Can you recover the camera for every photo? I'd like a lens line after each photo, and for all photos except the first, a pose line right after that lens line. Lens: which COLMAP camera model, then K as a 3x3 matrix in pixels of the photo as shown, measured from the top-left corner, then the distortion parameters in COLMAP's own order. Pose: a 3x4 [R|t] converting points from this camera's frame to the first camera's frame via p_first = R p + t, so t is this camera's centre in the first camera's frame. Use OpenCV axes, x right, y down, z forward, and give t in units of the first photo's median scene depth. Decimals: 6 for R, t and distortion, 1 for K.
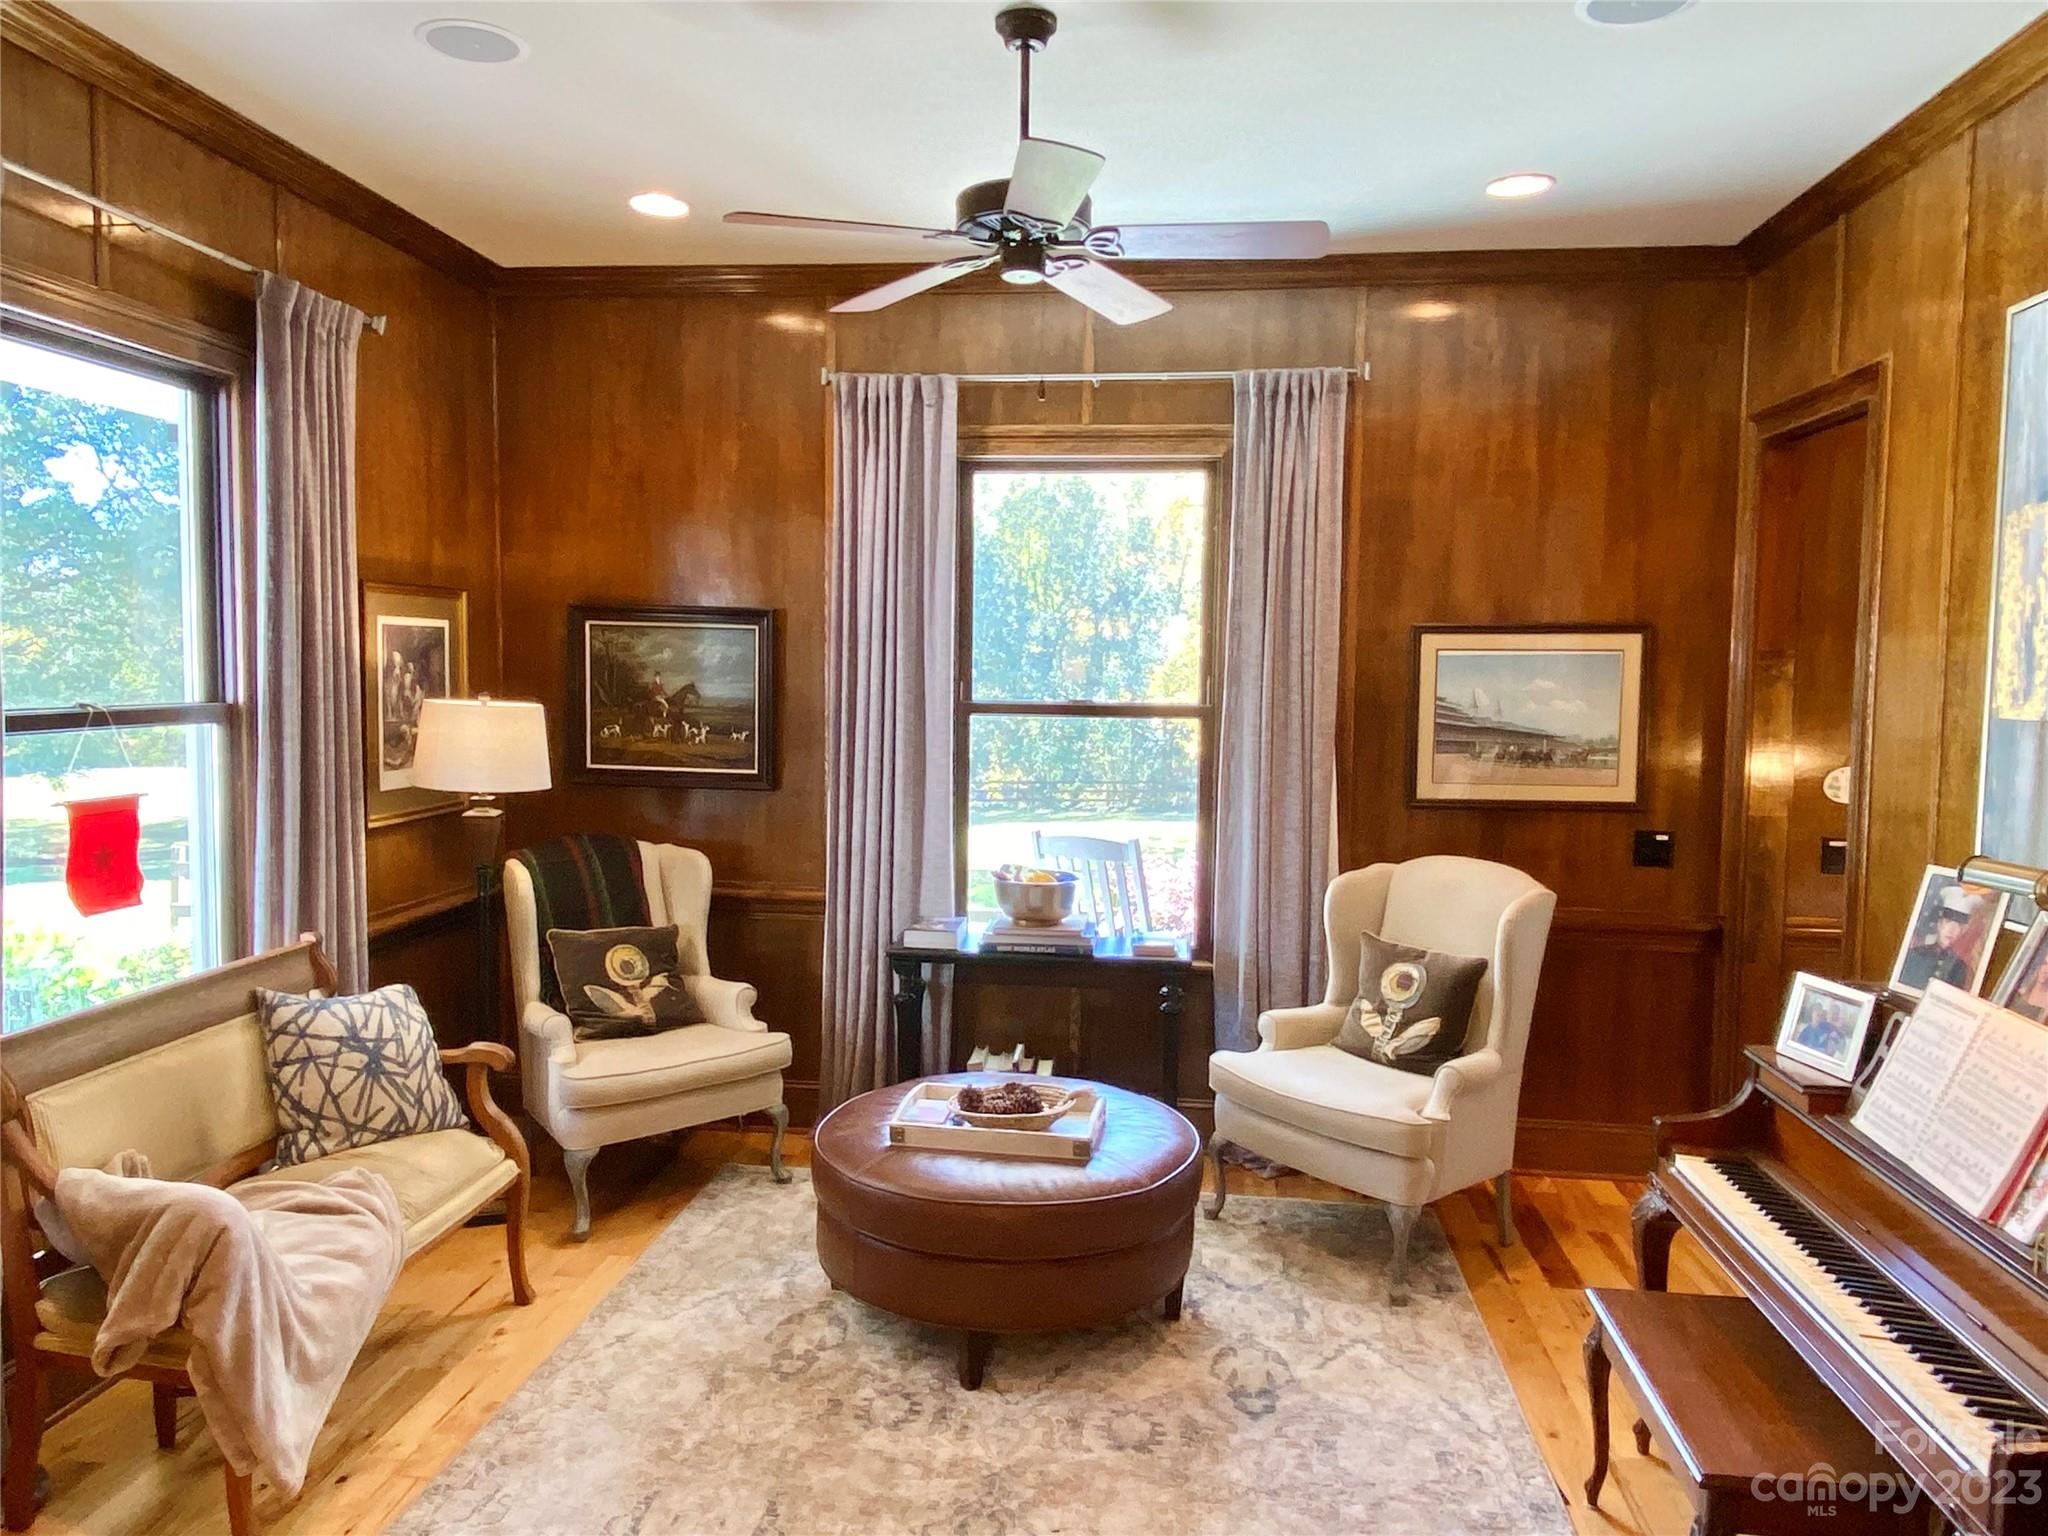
lens RADIAL K [[1454.4, 0, 1014.3], [0, 1454.4, 762.0], [0, 0, 1]] dist [0.064435, -0.069310]
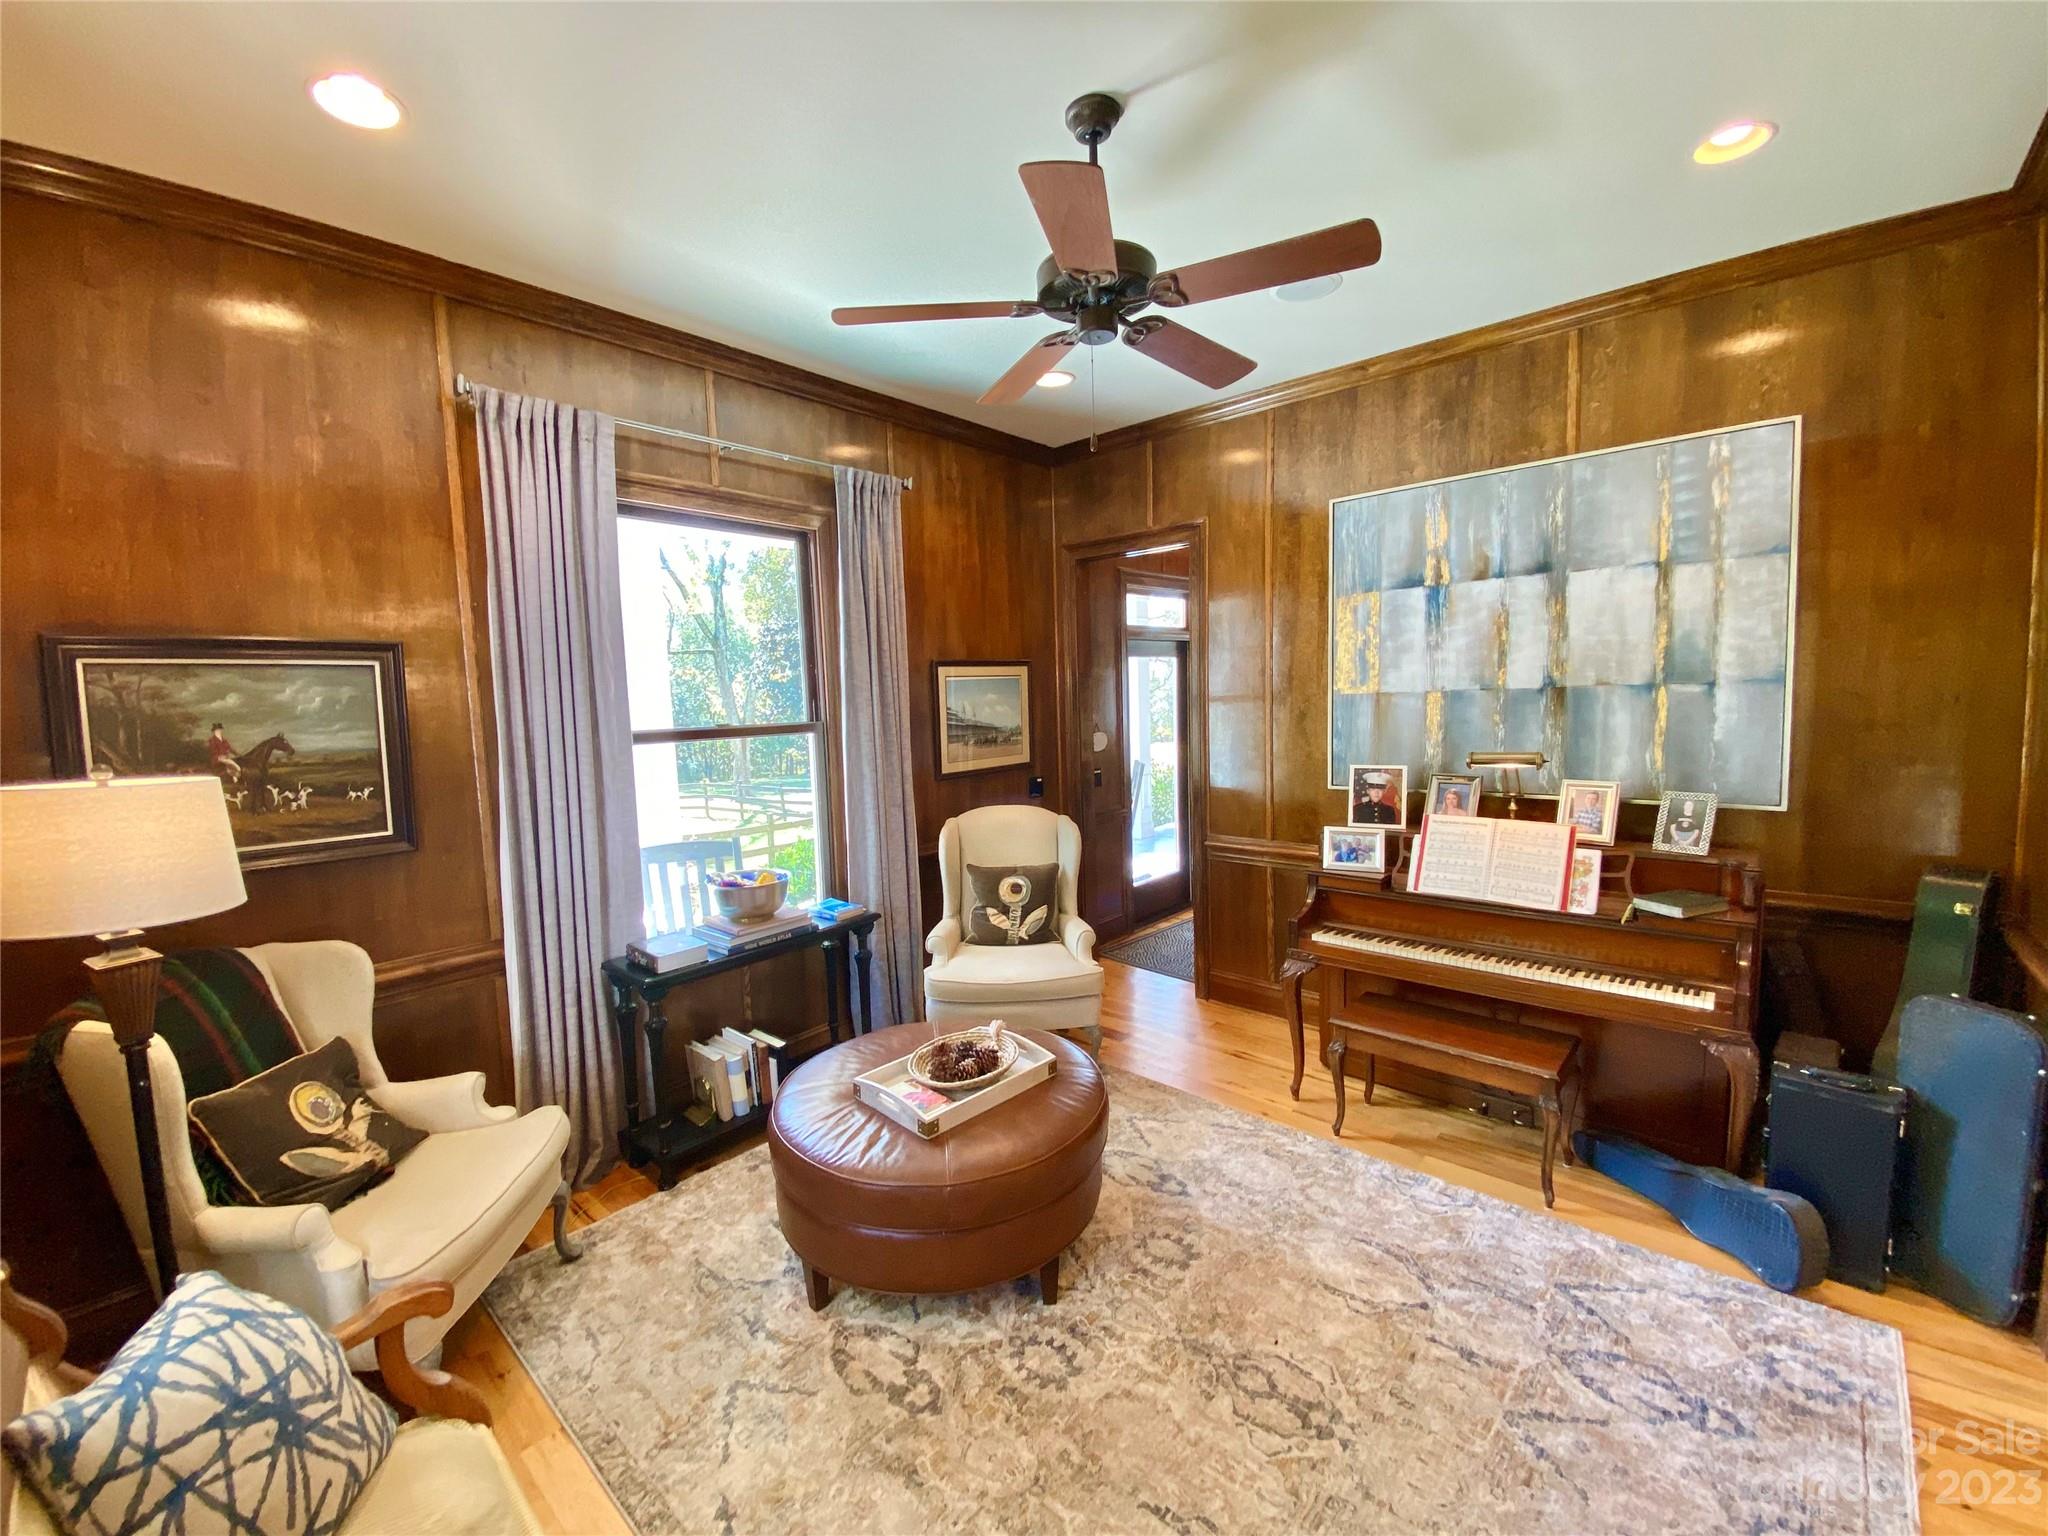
lens RADIAL K [[831.7, 0, 1028.7], [0, 831.7, 765.1], [0, 0, 1]] dist [-0.006870, -0.002495]
pose [[0.571069, -0.103057, 0.814407, -0.385305], [0.096009, 0.993665, 0.058418, -0.027464], [-0.815268, 0.044830, 0.577346, 0.443343]]
